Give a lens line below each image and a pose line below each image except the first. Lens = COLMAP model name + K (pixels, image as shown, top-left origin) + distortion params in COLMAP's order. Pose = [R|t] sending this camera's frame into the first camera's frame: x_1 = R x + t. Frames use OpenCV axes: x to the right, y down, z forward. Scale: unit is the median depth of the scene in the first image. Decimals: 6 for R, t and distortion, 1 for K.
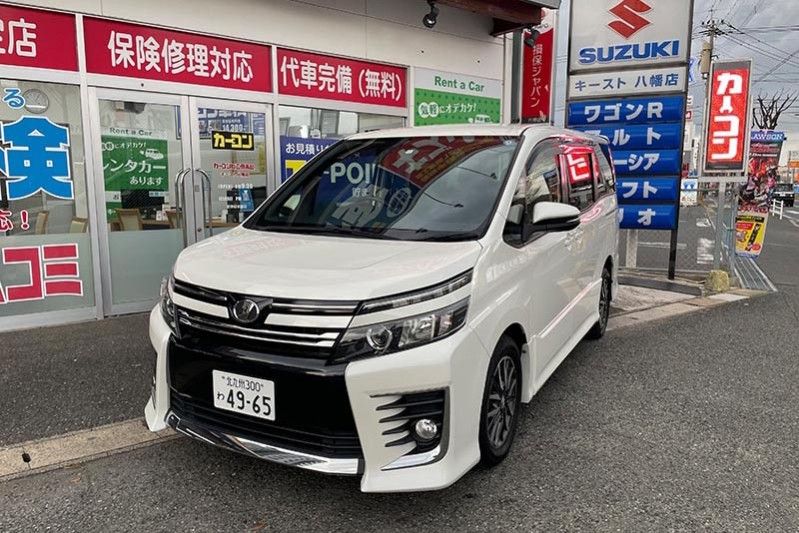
lens RADIAL K [[603.0, 0, 401.5], [0, 603.0, 274.2], [0, 0, 1]] dist [0.059880, -0.083808]
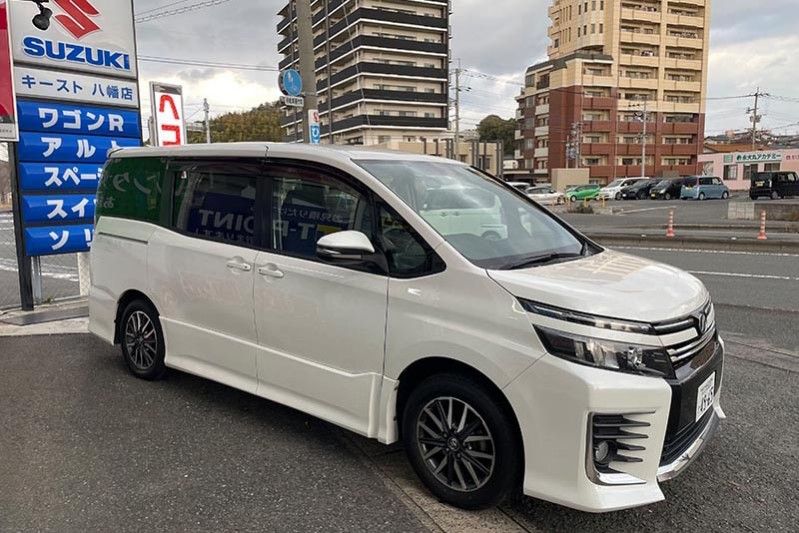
lens RADIAL K [[603.0, 0, 401.6], [0, 603.0, 265.7], [0, 0, 1]] dist [0.059880, -0.083808]
pose [[0.193080, -0.125243, 0.973157, -0.455698], [0.158789, 0.982734, 0.094971, -0.072550], [-0.968249, 0.136190, 0.209634, 0.411066]]
